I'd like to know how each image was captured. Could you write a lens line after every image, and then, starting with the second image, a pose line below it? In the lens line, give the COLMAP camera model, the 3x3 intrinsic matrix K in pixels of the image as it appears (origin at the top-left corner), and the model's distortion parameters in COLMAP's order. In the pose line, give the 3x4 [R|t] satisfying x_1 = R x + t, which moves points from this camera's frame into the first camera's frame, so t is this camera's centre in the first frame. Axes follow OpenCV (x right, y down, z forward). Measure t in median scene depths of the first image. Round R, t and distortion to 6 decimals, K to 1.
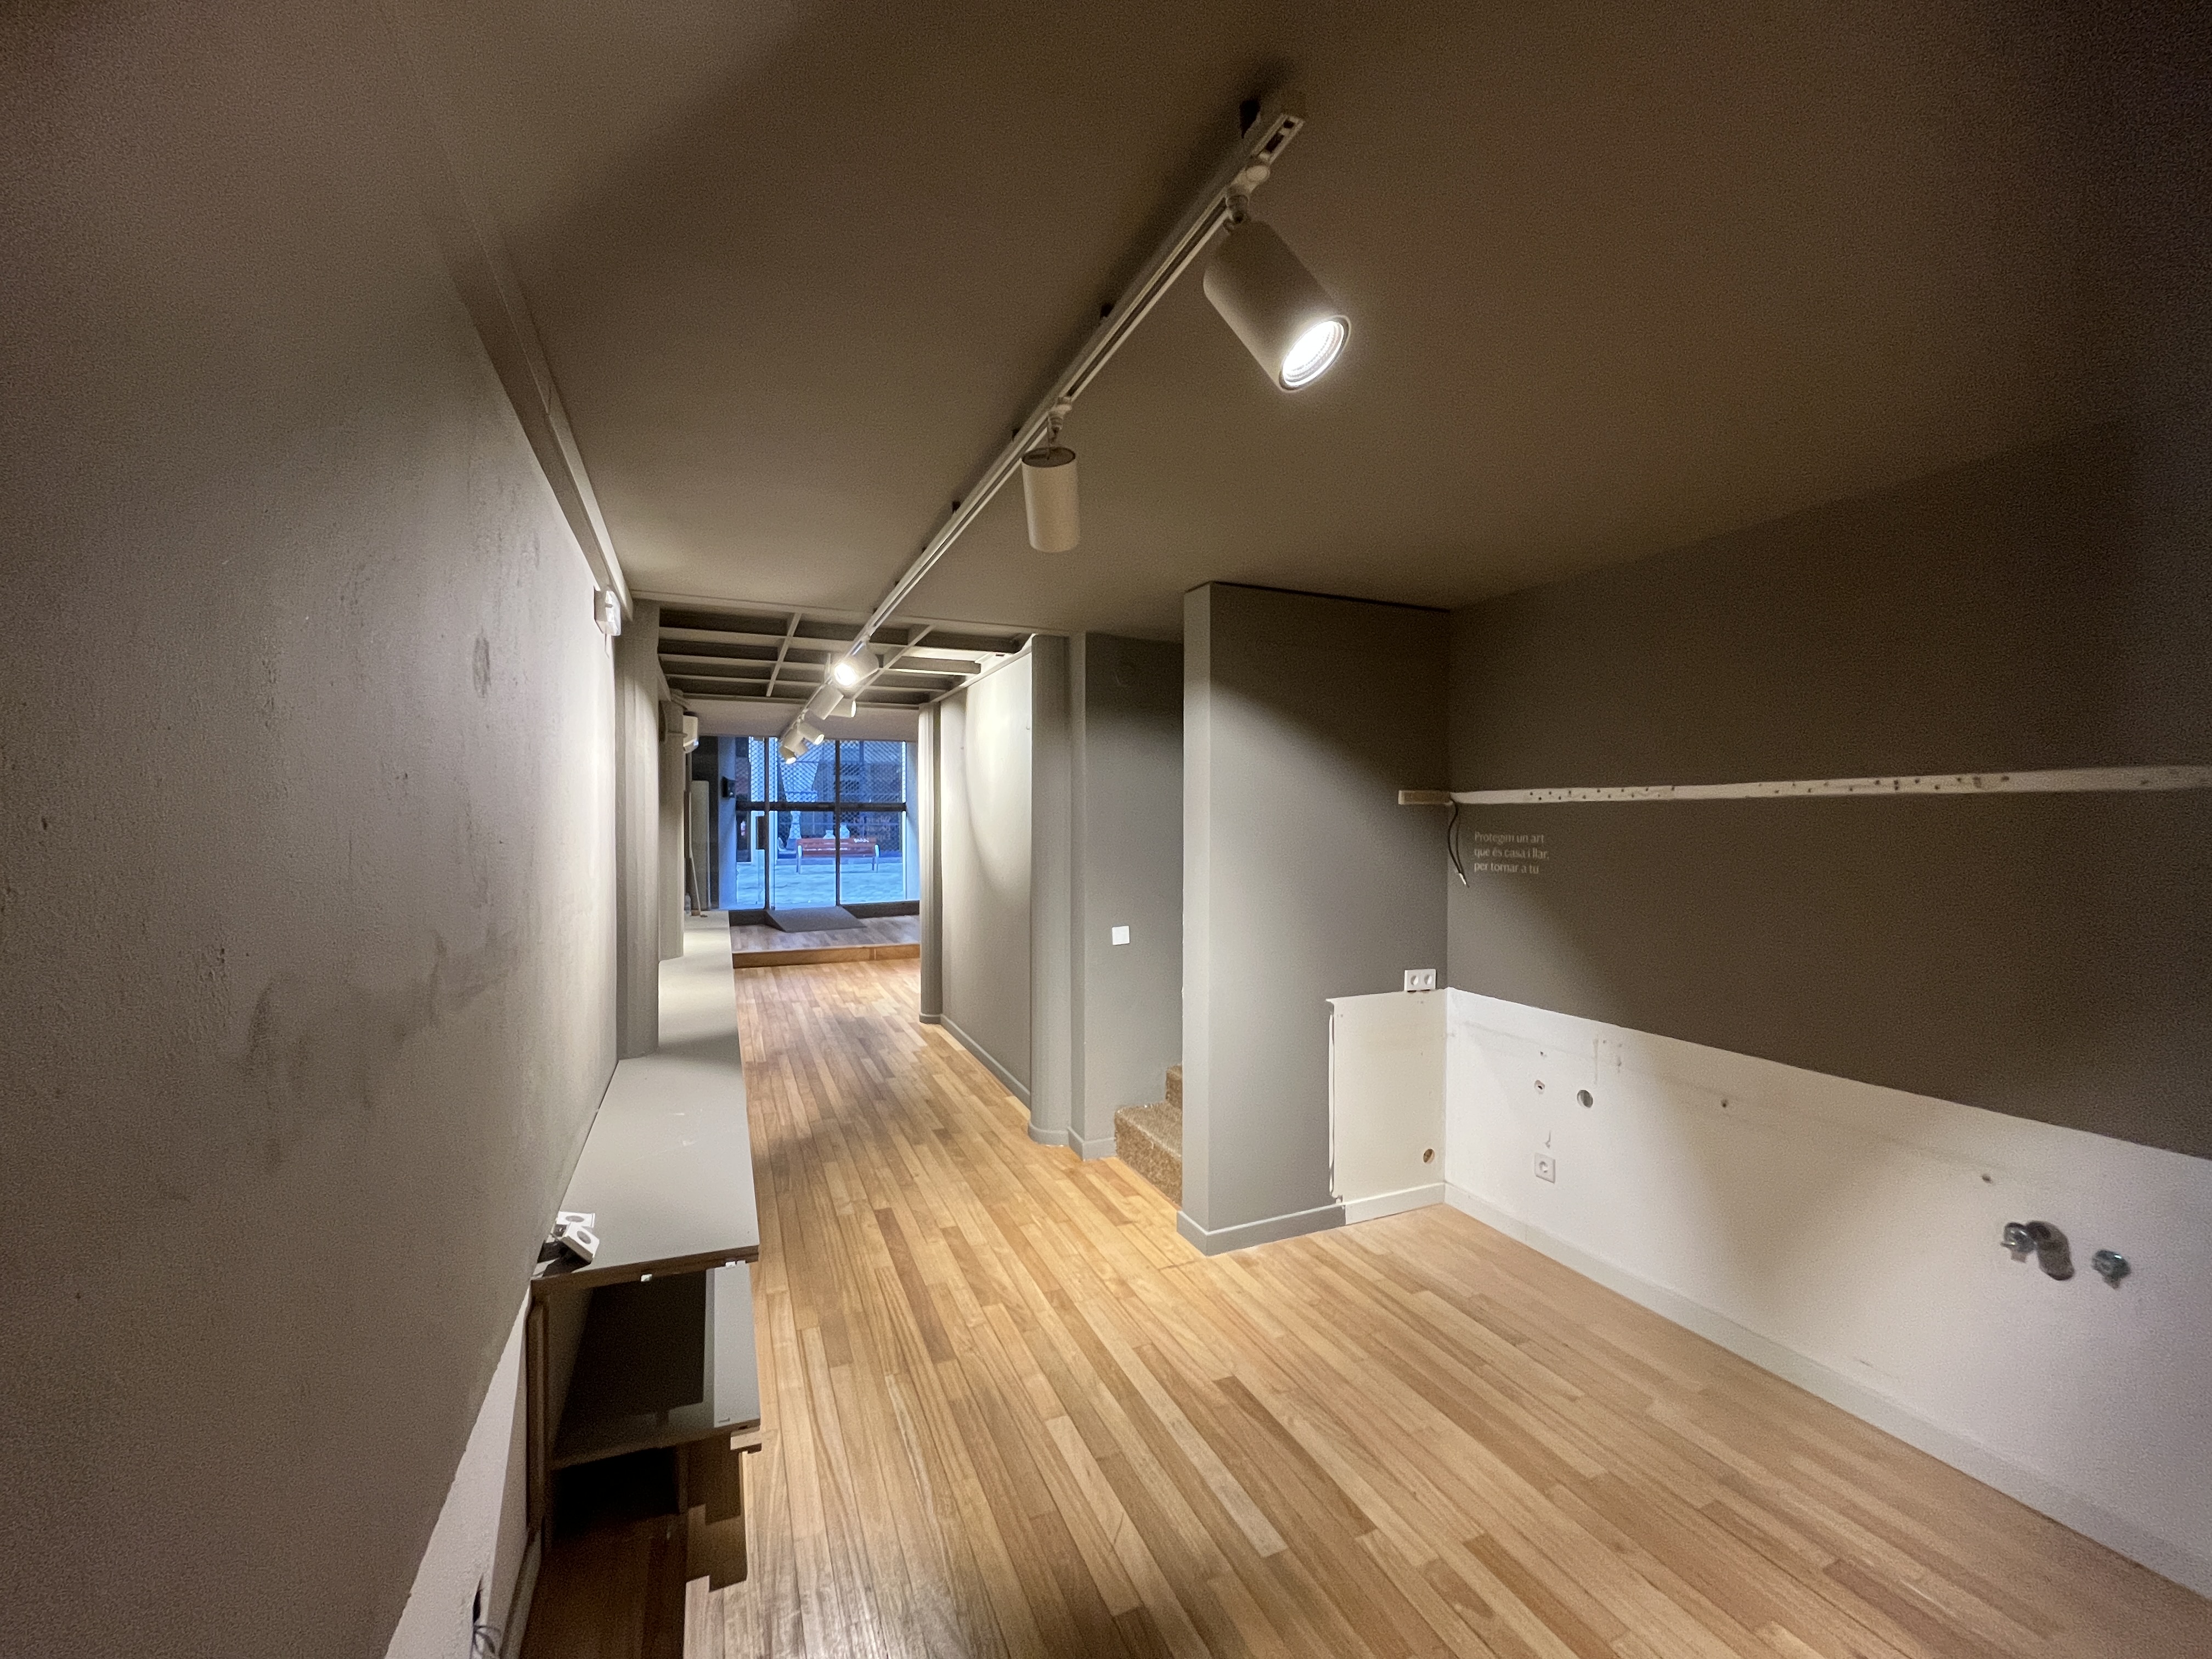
lens RADIAL K [[890.8, 0, 1104.9], [0, 890.8, 830.1], [0, 0, 1]] dist [-0.002927, -0.000842]
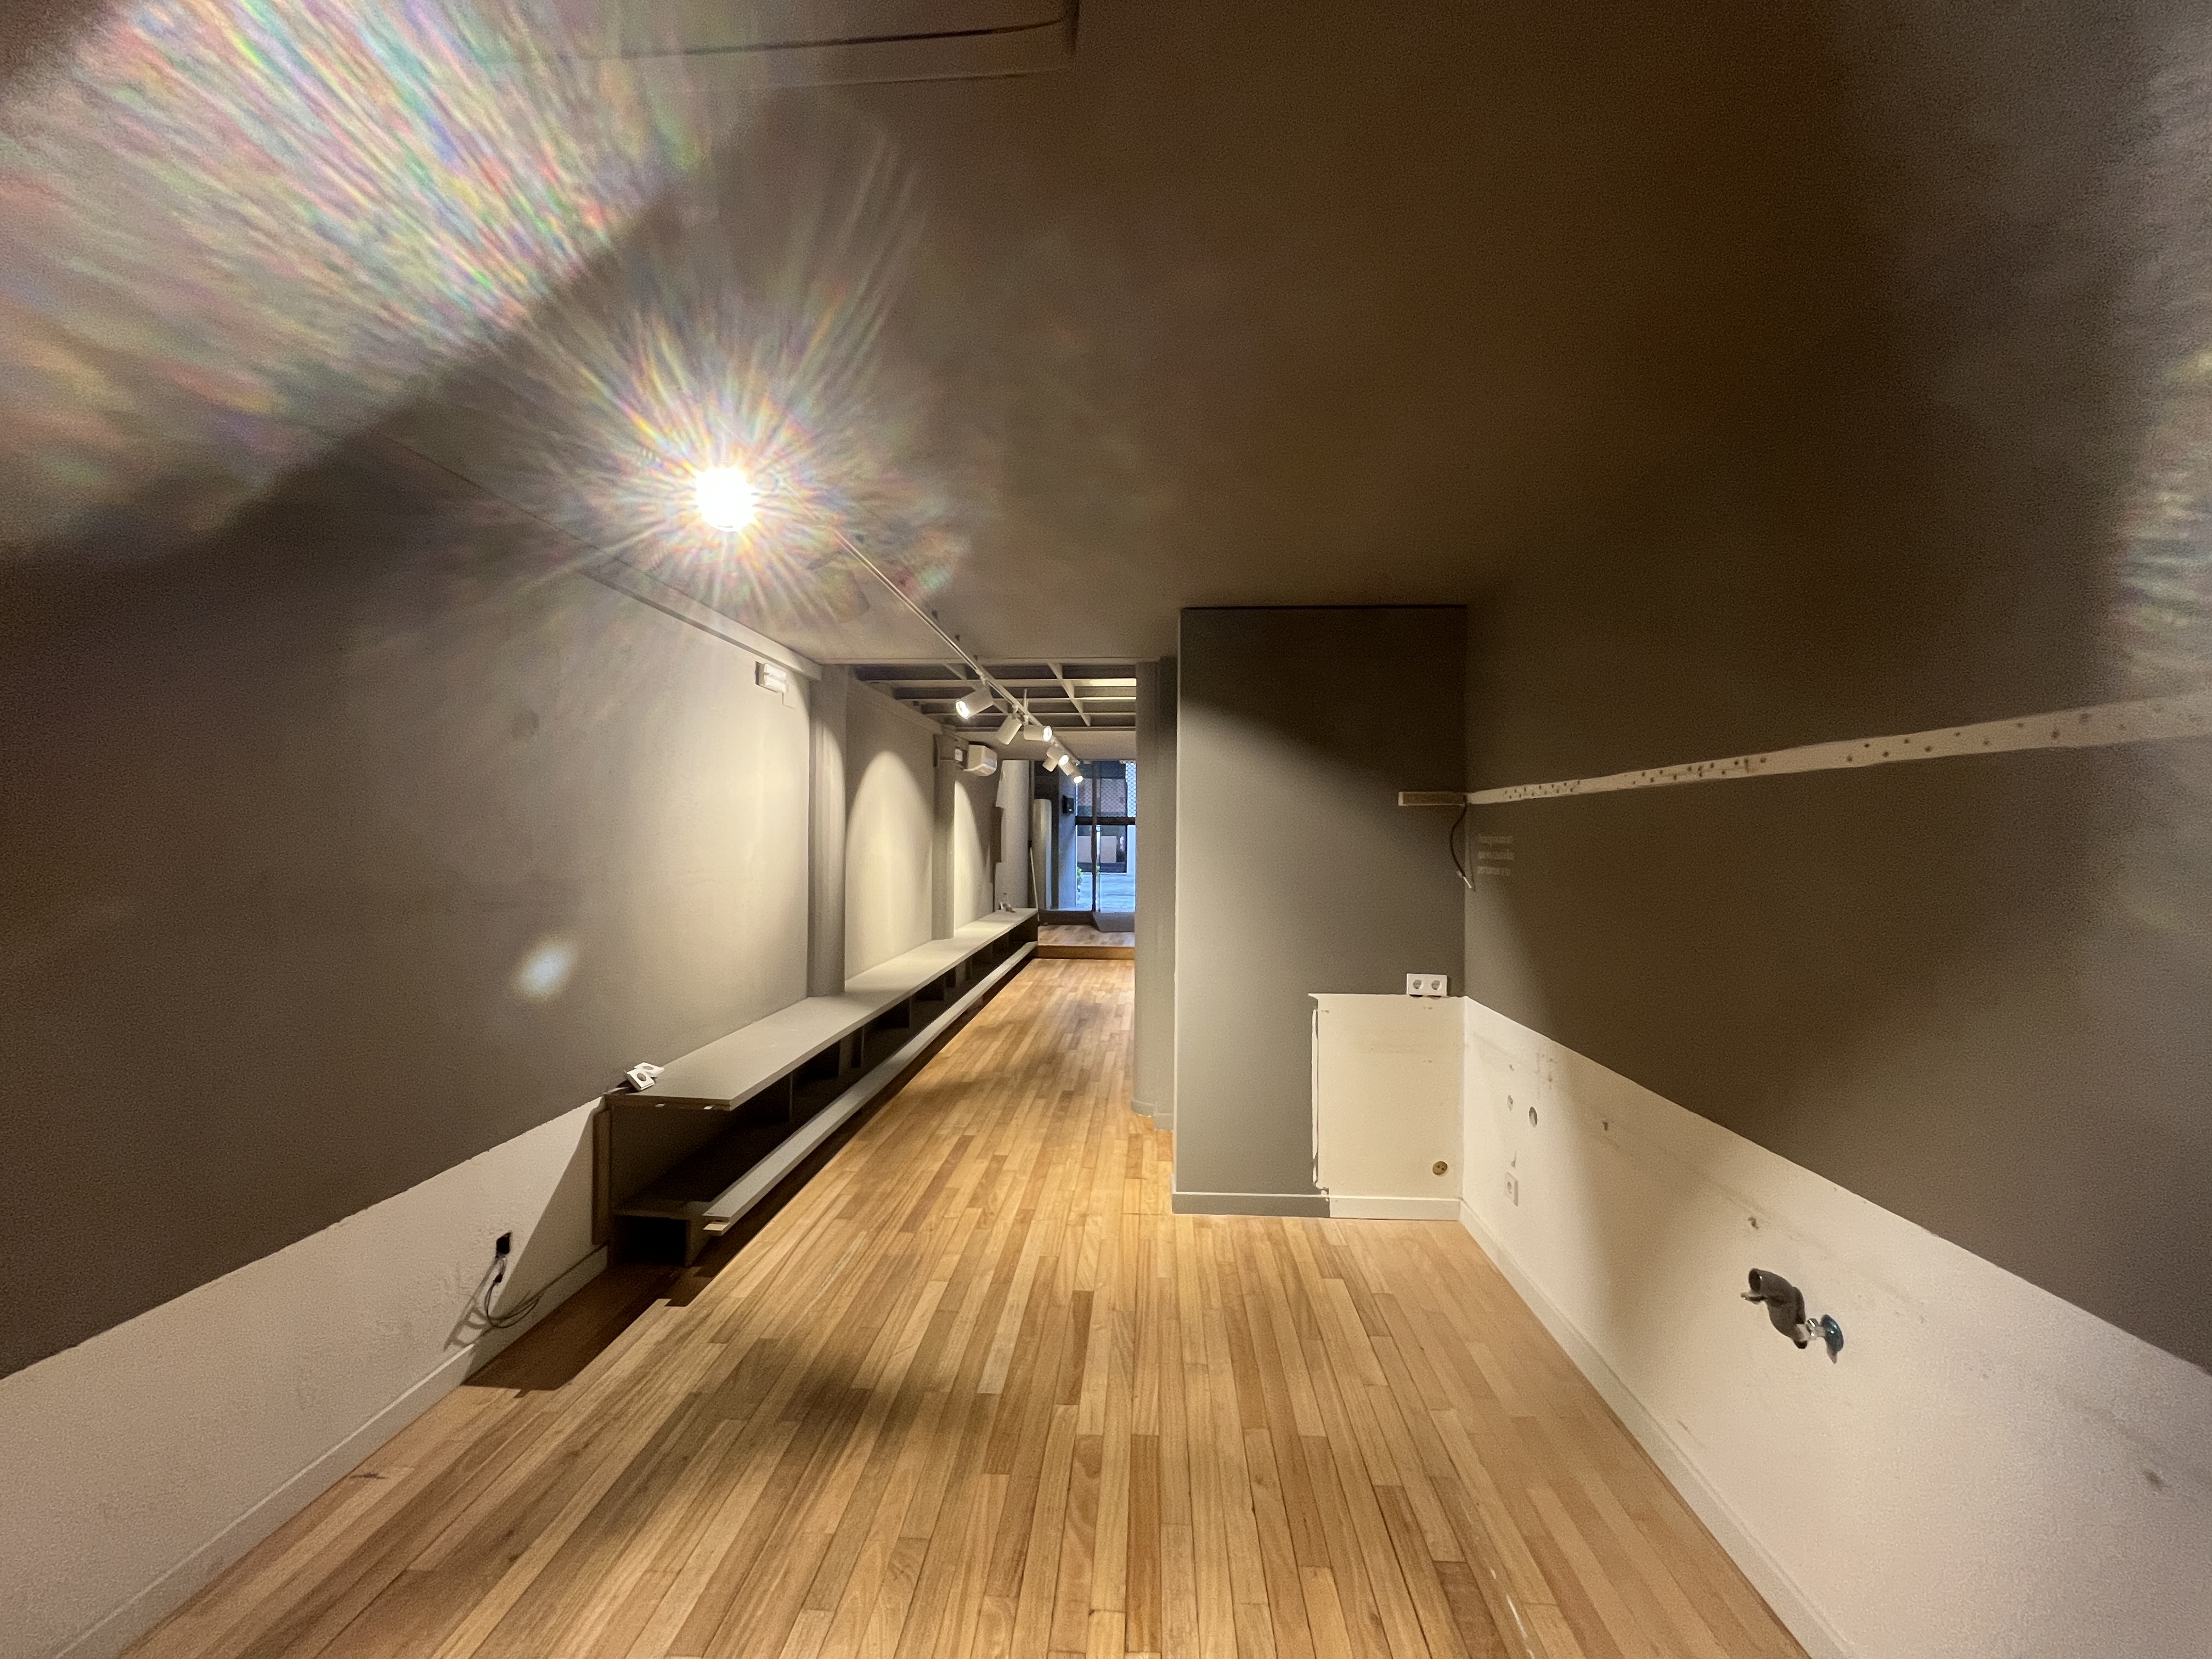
lens RADIAL K [[890.8, 0, 1104.5], [0, 890.8, 831.3], [0, 0, 1]] dist [-0.002927, -0.000842]
pose [[0.894841, 0.000644, -0.446384, 0.538755], [-0.009008, 0.999821, -0.016615, 0.021095], [0.446294, 0.018889, 0.894687, -0.042808]]
